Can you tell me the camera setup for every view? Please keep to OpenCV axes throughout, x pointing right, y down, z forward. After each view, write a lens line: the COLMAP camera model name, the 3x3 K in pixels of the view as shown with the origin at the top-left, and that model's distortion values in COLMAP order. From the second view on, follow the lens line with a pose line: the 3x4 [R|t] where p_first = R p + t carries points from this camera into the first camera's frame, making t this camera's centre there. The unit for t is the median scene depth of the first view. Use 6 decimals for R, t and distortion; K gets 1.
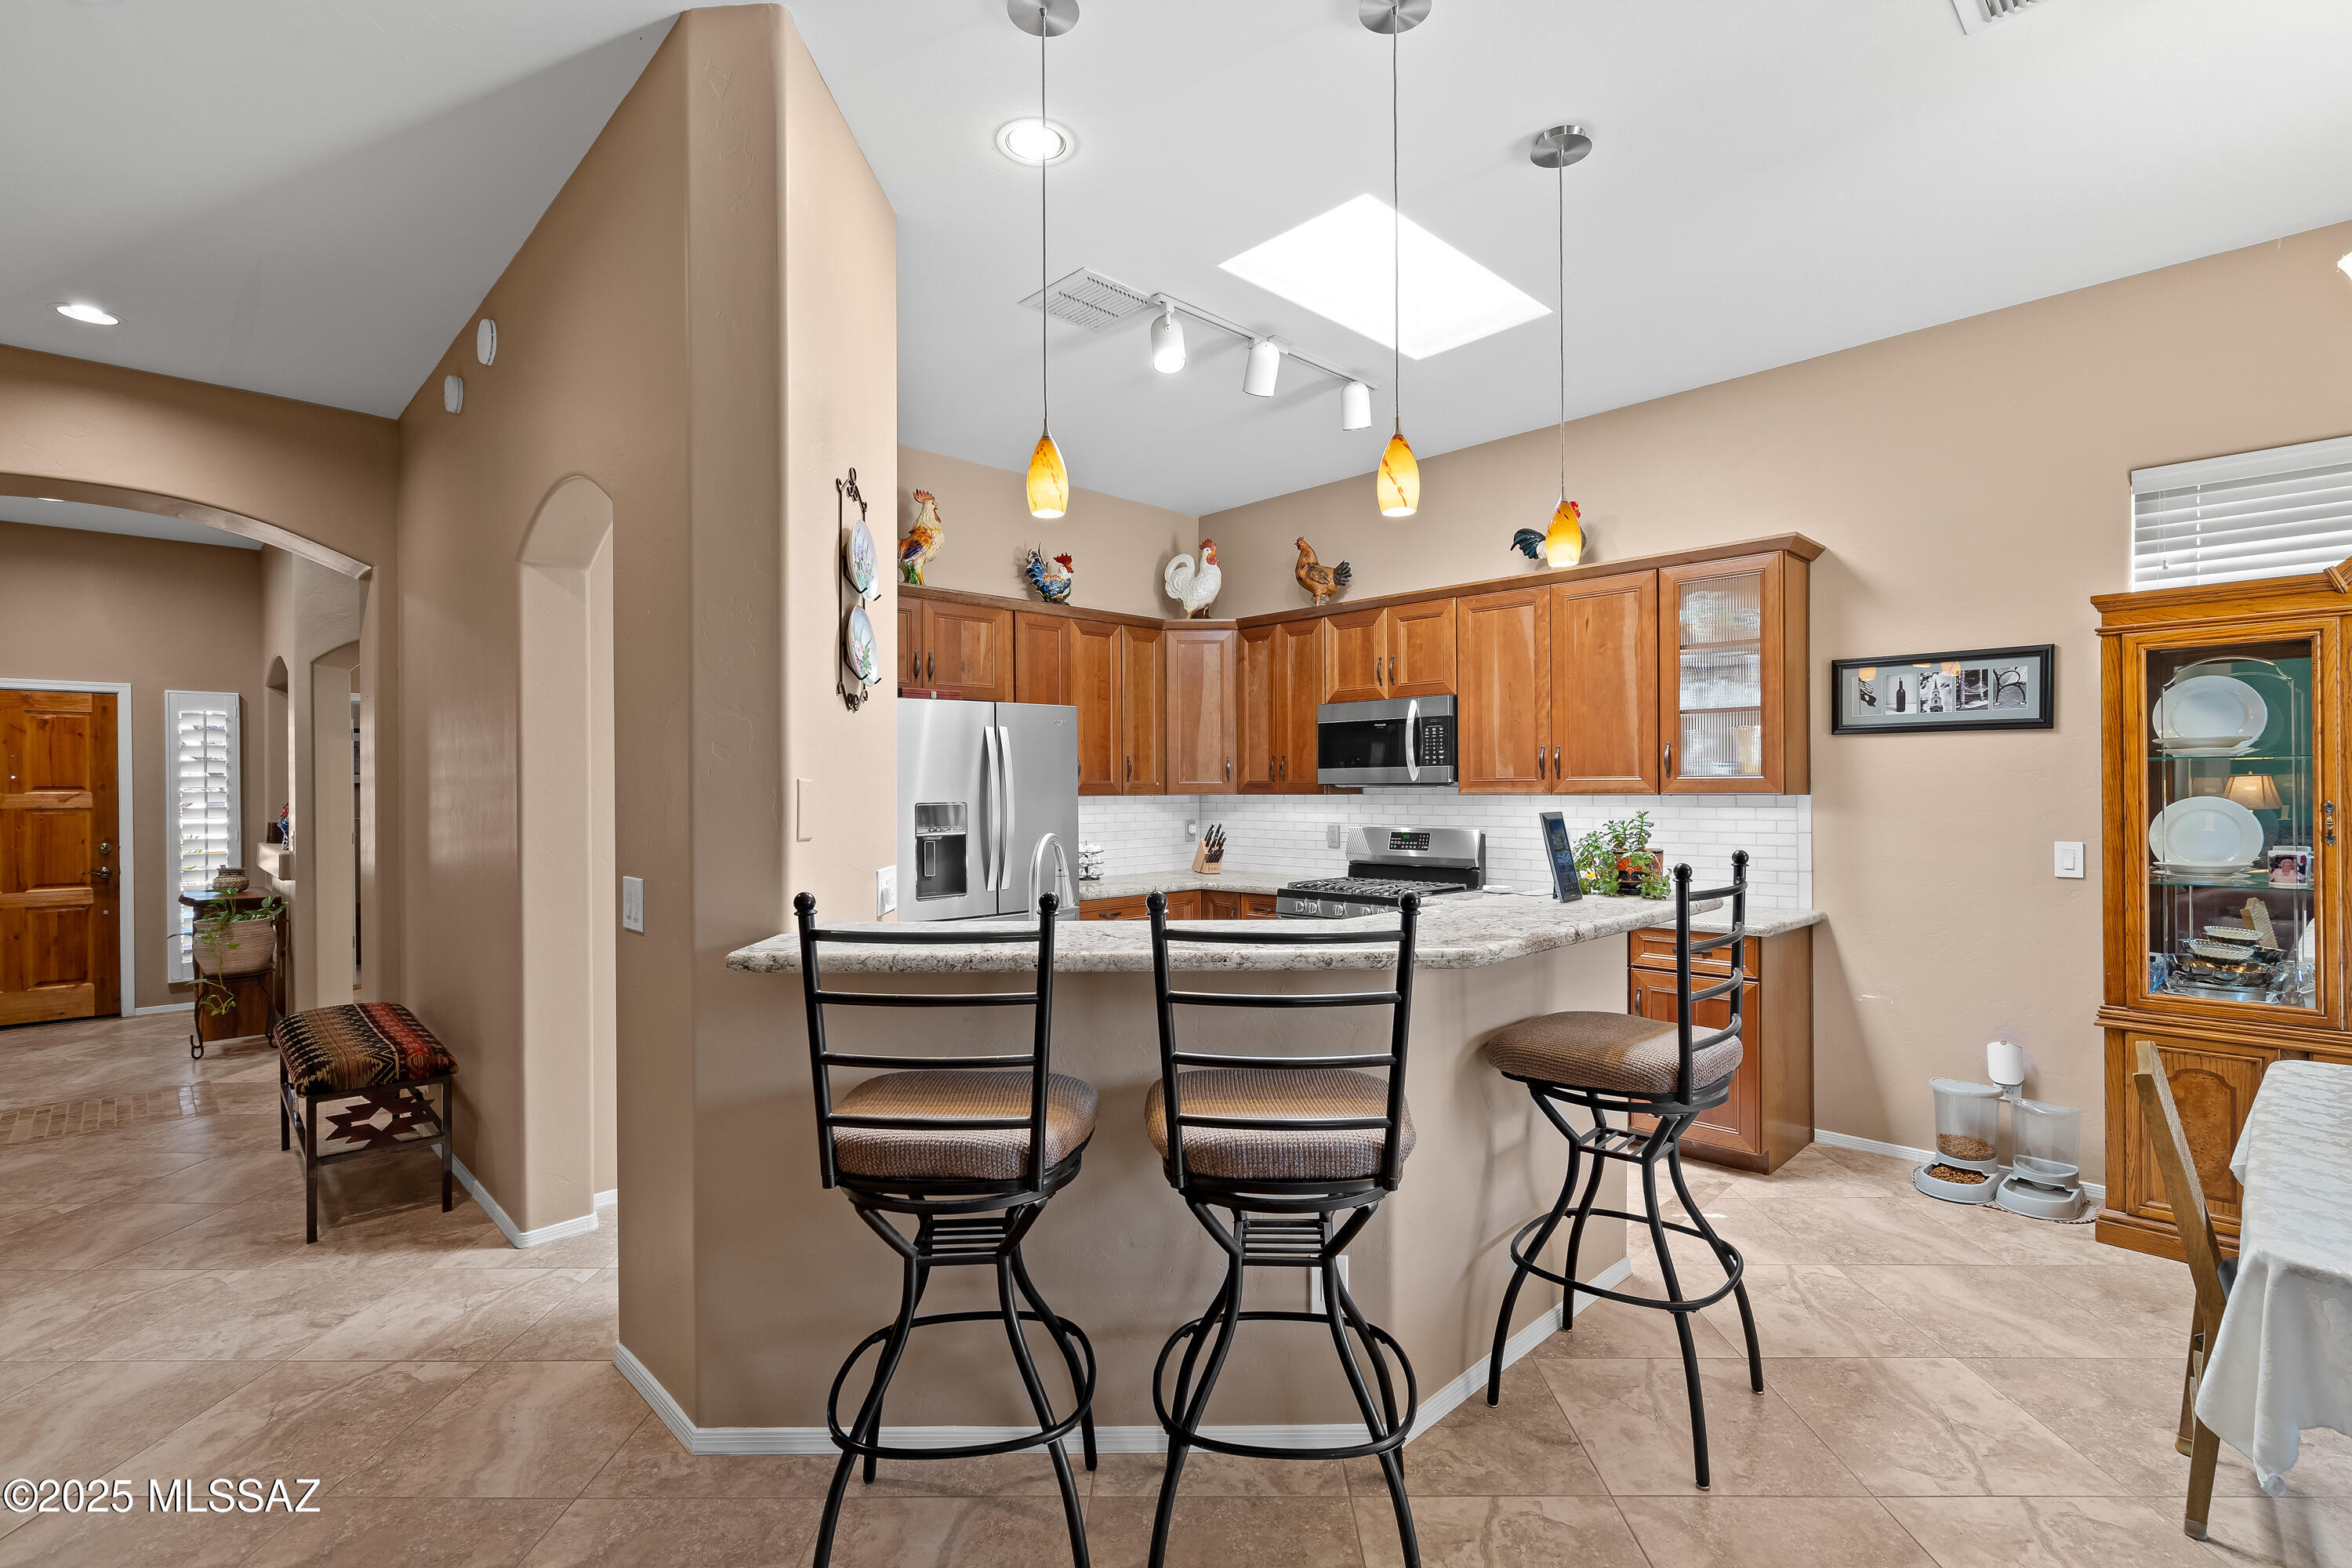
lens RADIAL K [[1084.1, 0, 1185.0], [0, 1084.1, 789.6], [0, 0, 1]] dist [-0.005680, 0.002748]
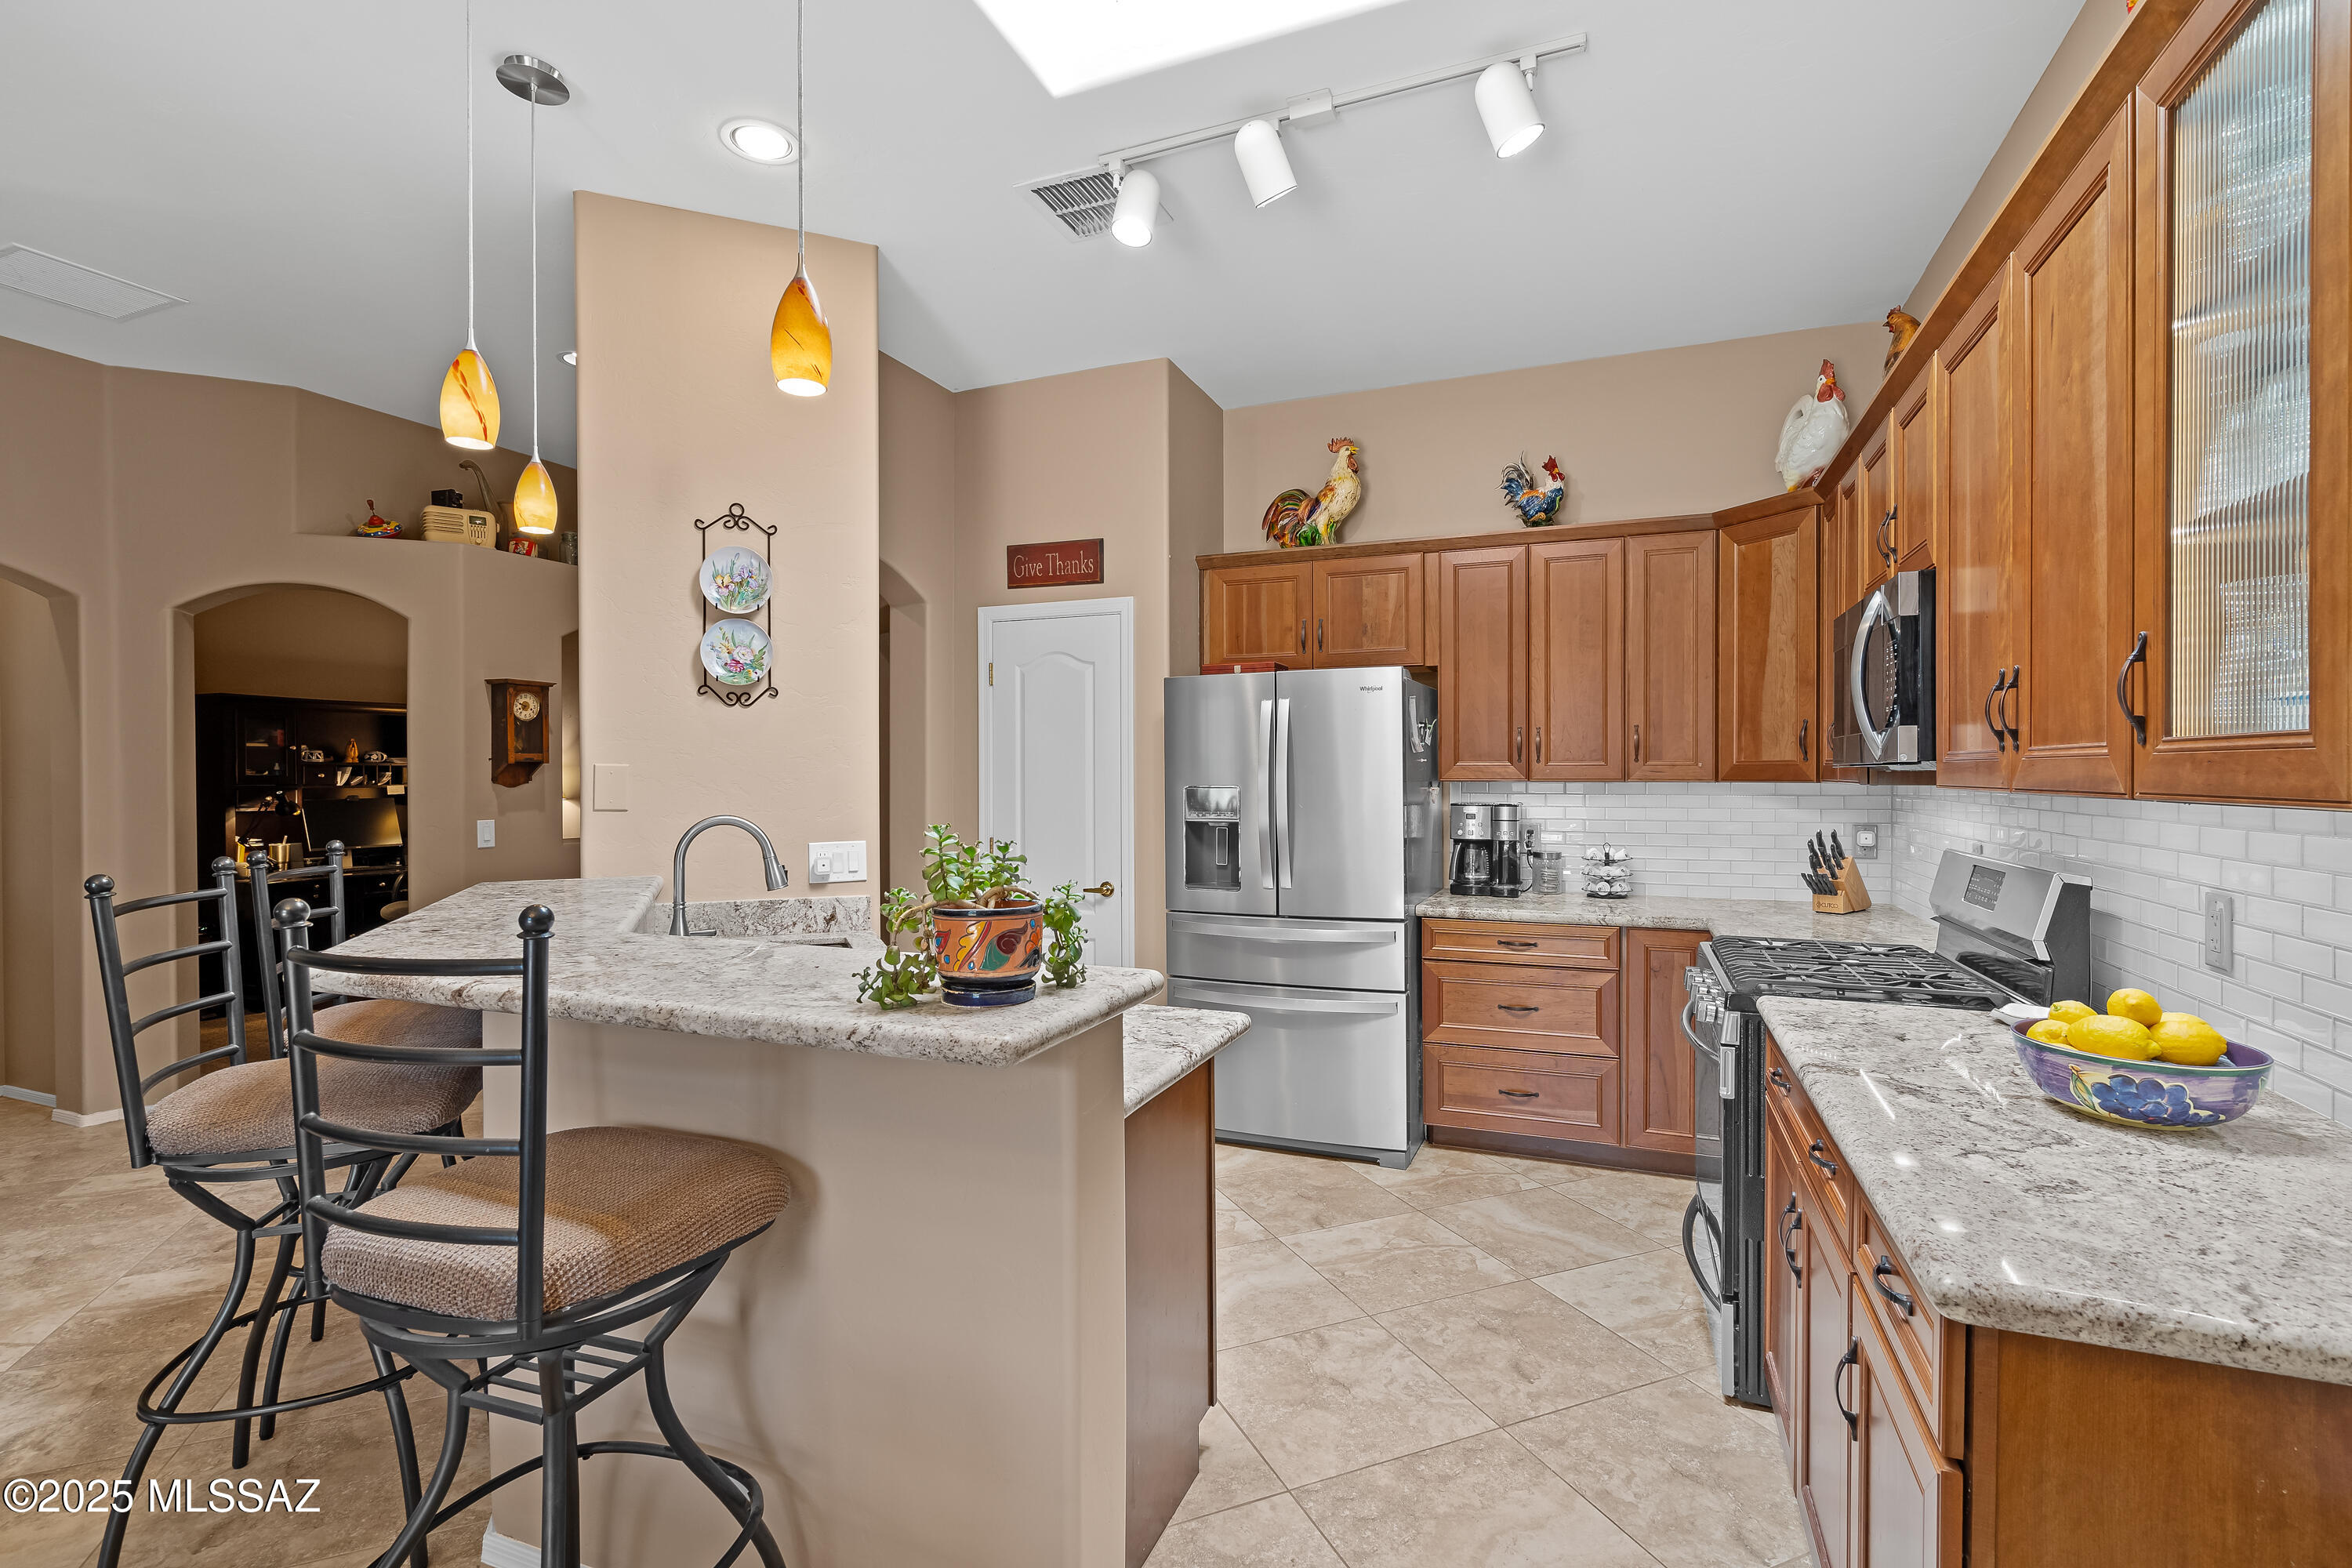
lens RADIAL K [[1084.1, 0, 1184.3], [0, 1084.1, 778.1], [0, 0, 1]] dist [-0.005680, 0.002748]
pose [[0.396625, 0.011568, -0.917908, 0.603120], [-0.002594, 0.999931, 0.011482, -0.005340], [0.917977, -0.002173, 0.396628, 0.596938]]
